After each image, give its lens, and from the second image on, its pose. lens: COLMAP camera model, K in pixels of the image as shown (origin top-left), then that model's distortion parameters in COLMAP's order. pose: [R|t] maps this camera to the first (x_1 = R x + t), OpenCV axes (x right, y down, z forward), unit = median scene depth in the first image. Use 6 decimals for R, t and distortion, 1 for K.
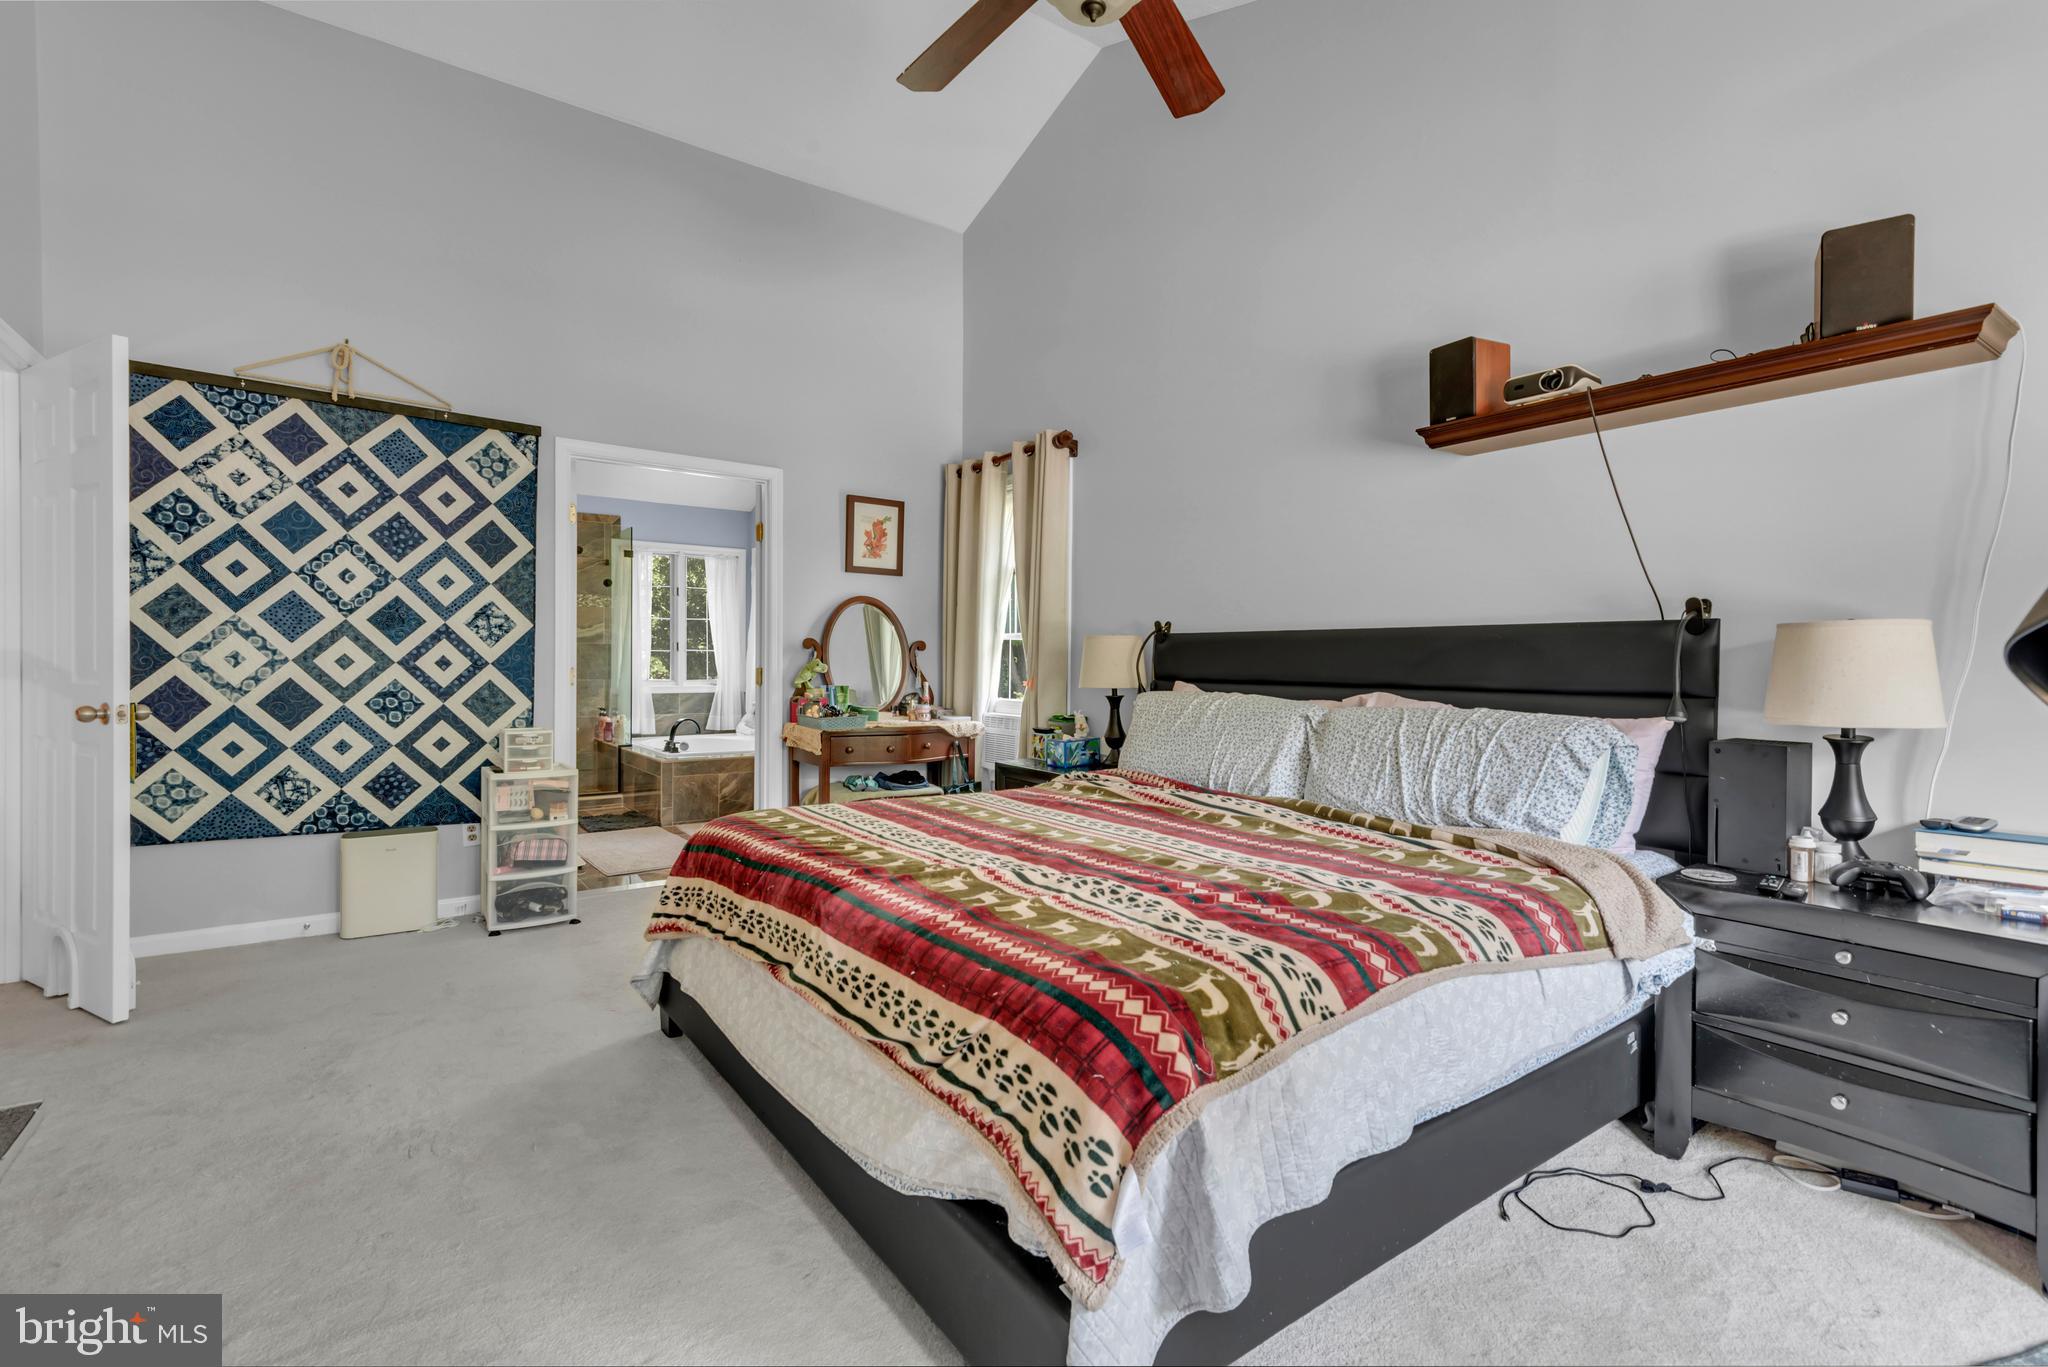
lens RADIAL K [[924.0, 0, 1013.0], [0, 924.0, 684.0], [0, 0, 1]] dist [0.002716, -0.001565]
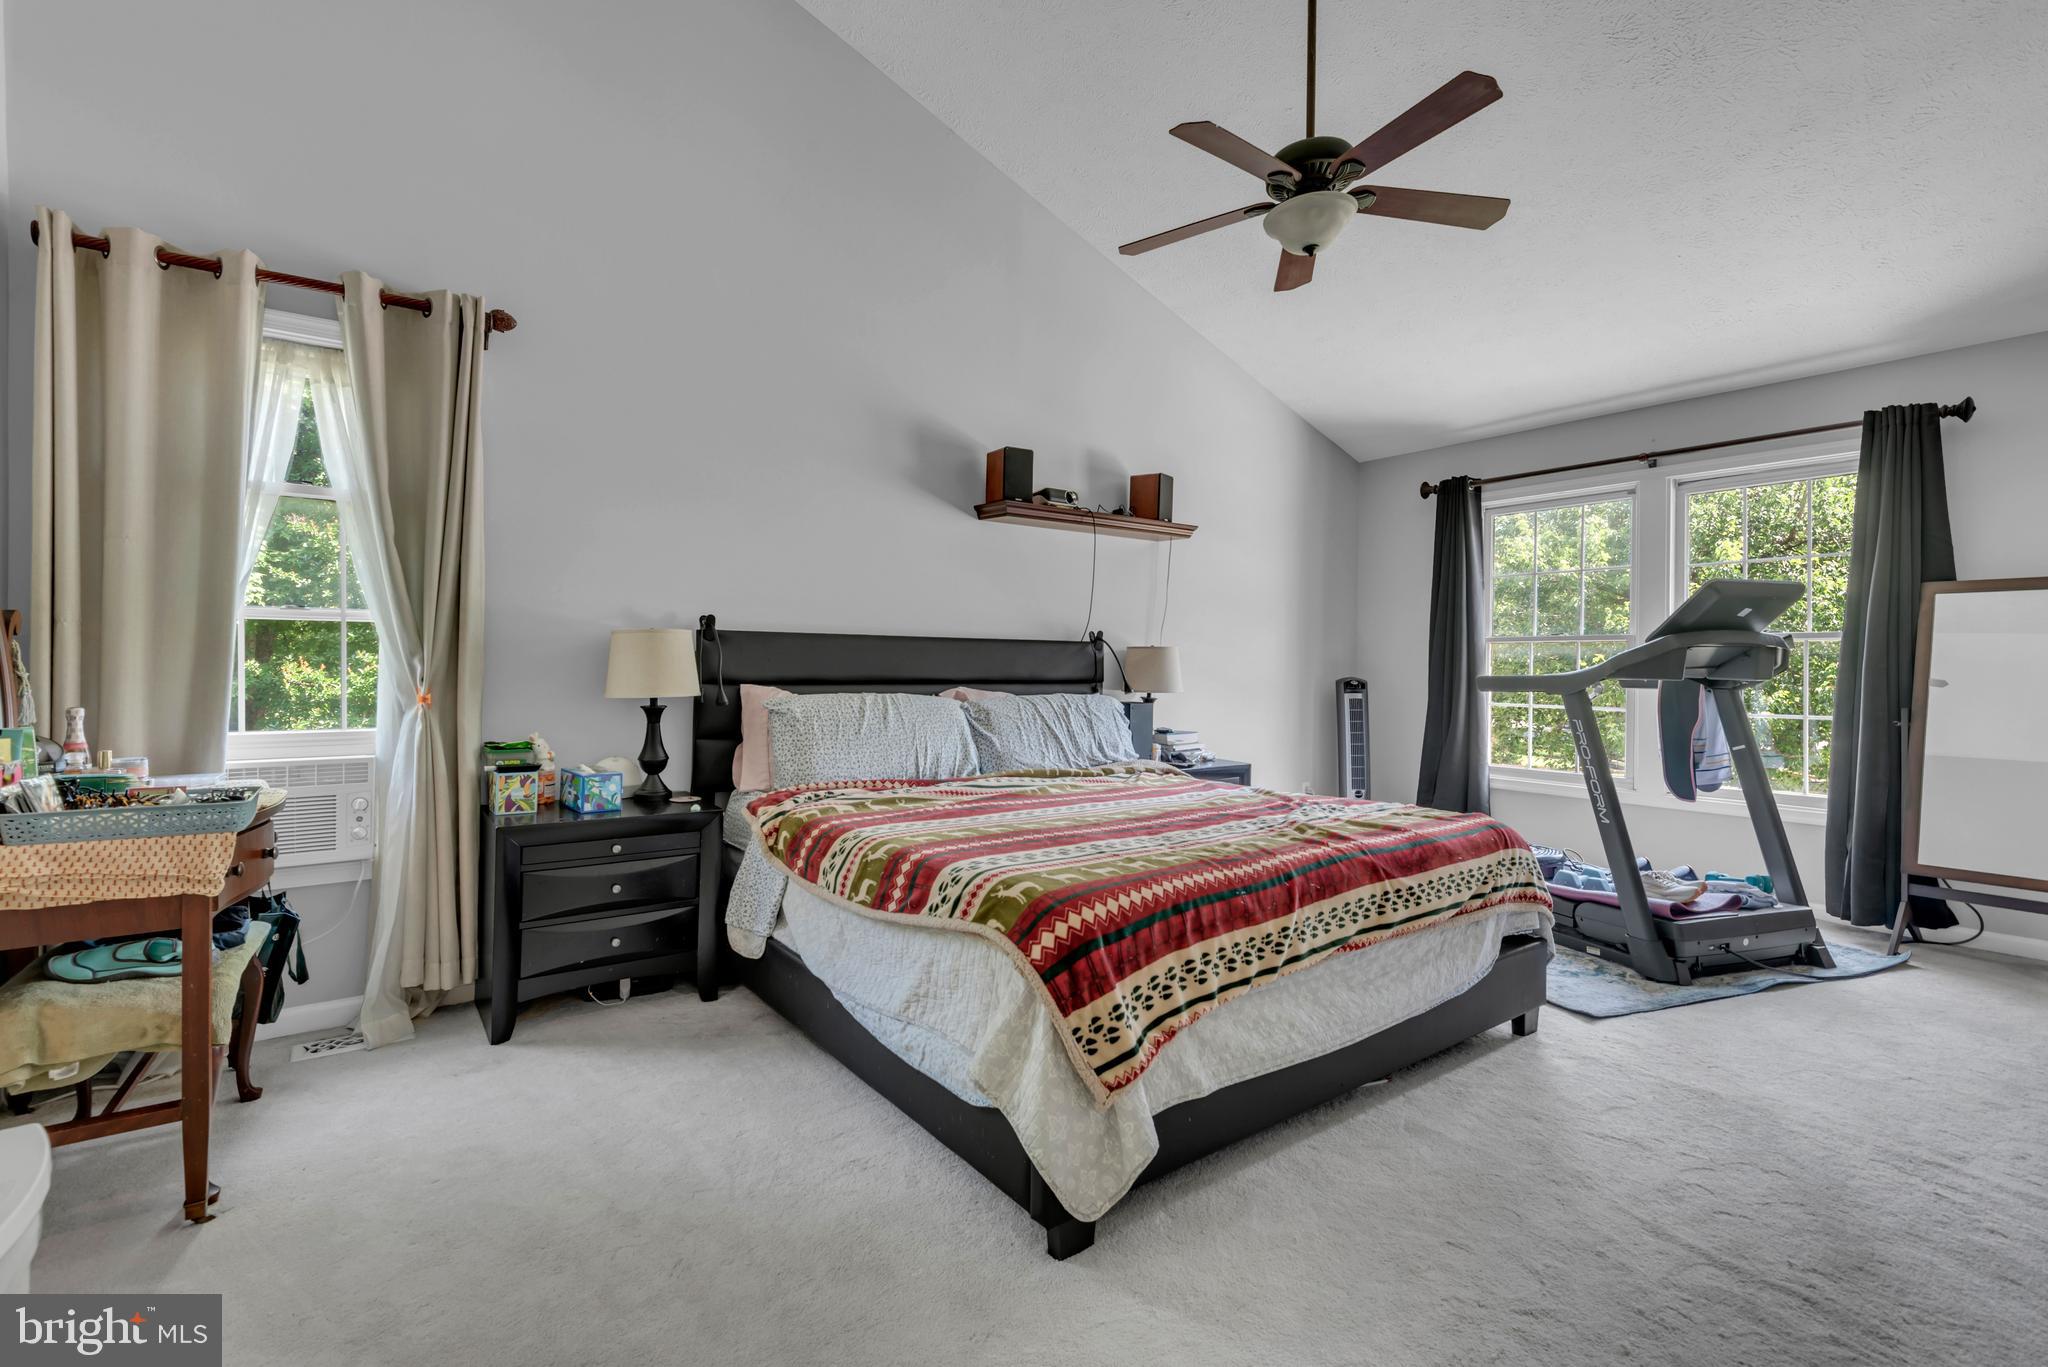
lens RADIAL K [[924.0, 0, 1016.6], [0, 924.0, 663.1], [0, 0, 1]] dist [0.002716, -0.001565]
pose [[-0.046243, -0.005277, 0.998916, -0.440900], [0.019992, 0.999781, 0.006207, -0.014241], [-0.998730, 0.020257, -0.046127, 0.469349]]
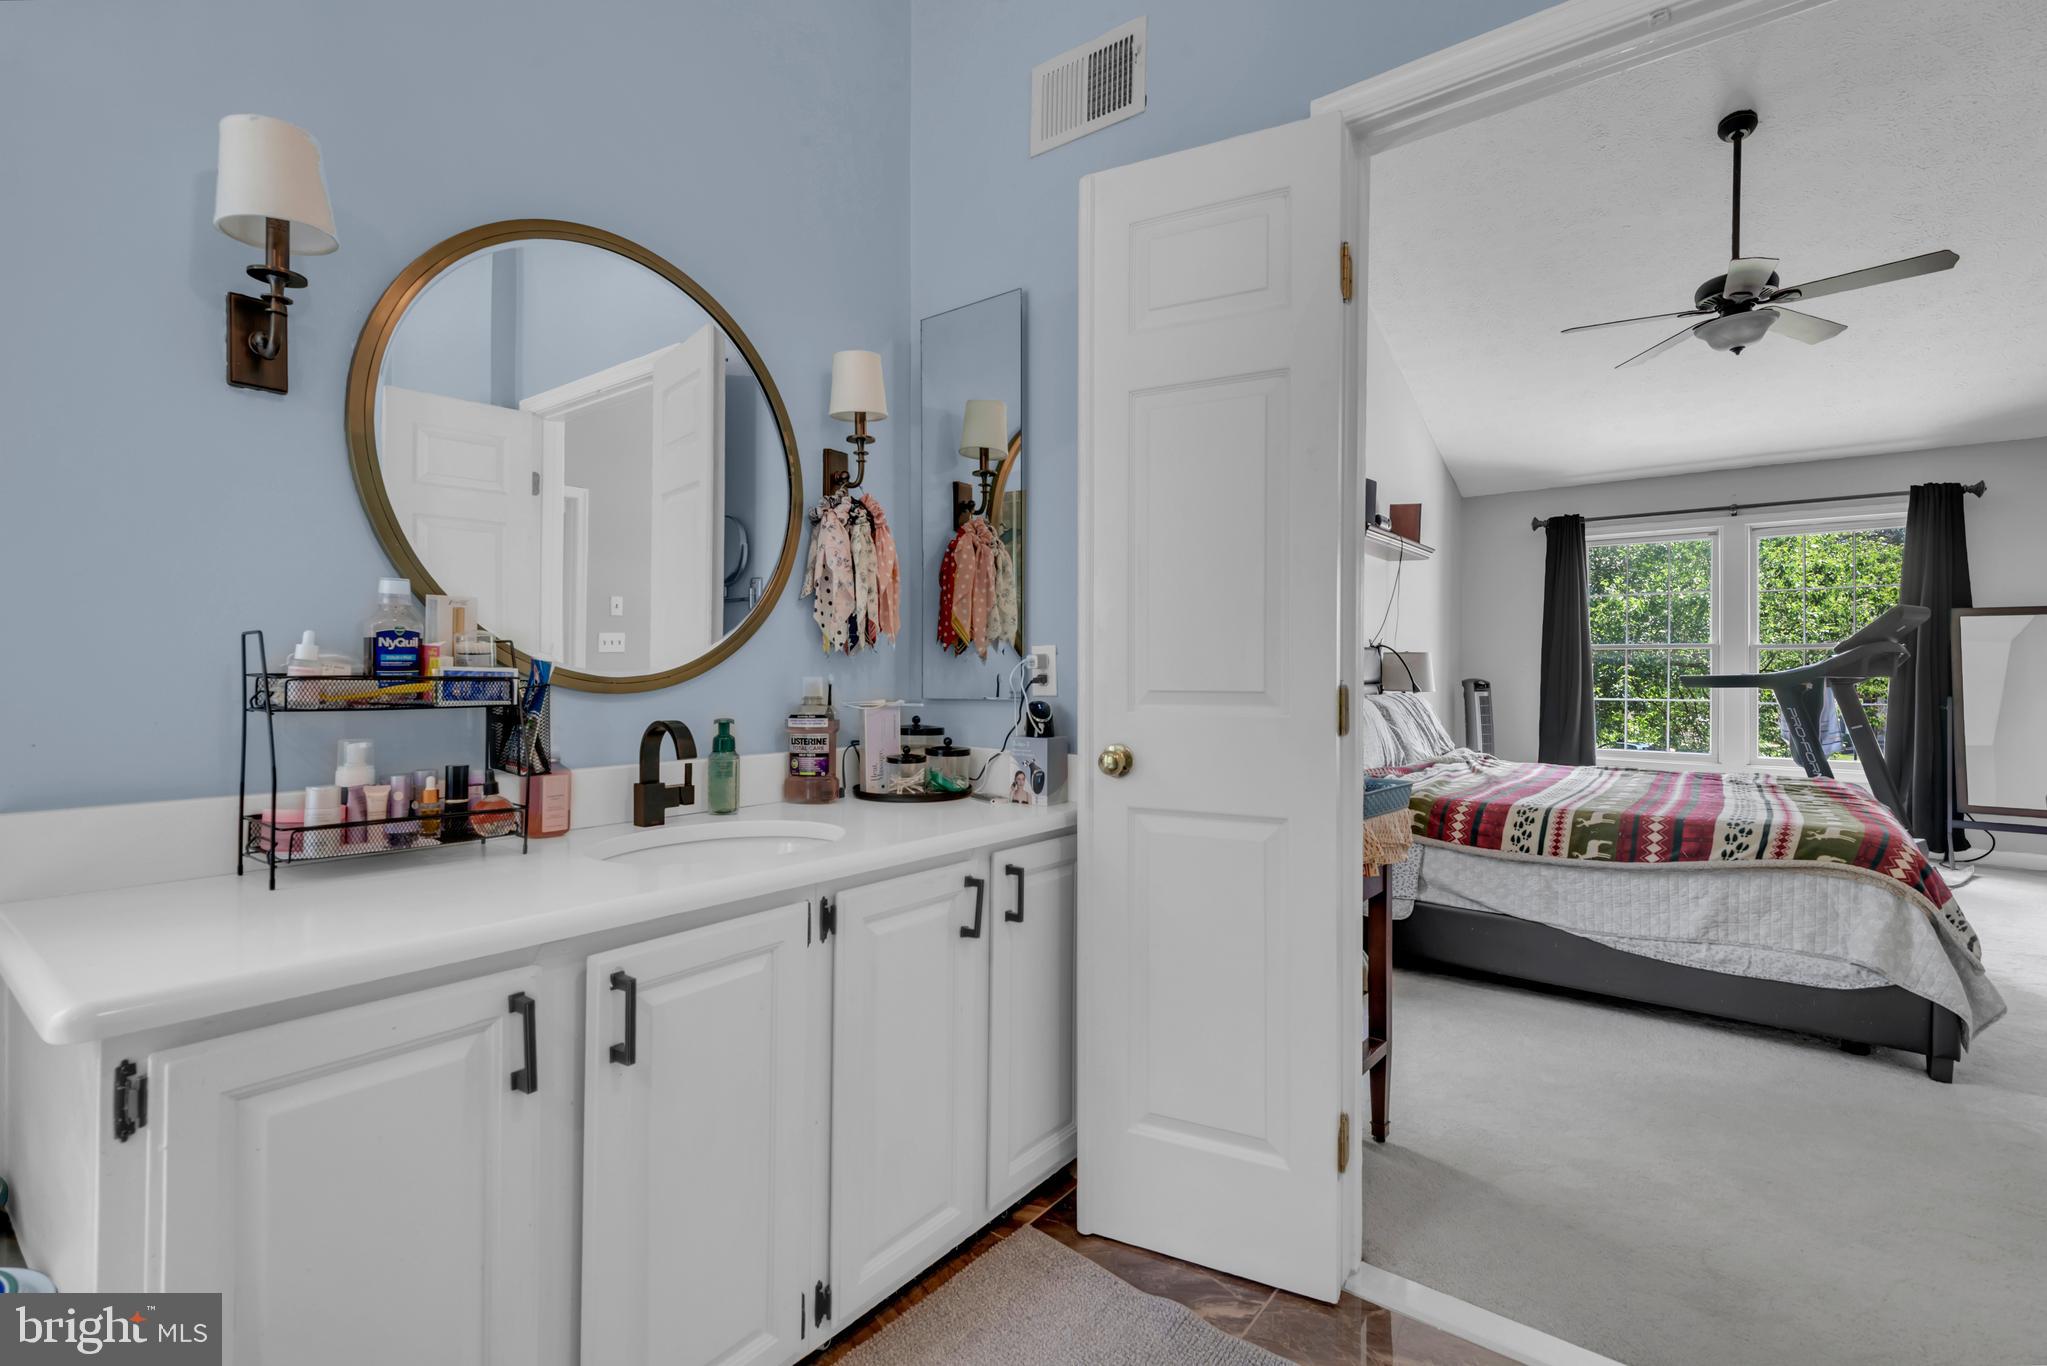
lens RADIAL K [[923.5, 0, 1029.3], [0, 923.5, 676.4], [0, 0, 1]] dist [0.002716, -0.001565]
pose [[-0.308727, -0.013849, 0.951050, -0.421559], [0.021355, 0.999541, 0.021487, -0.023706], [-0.950911, 0.026944, -0.308290, 0.884181]]
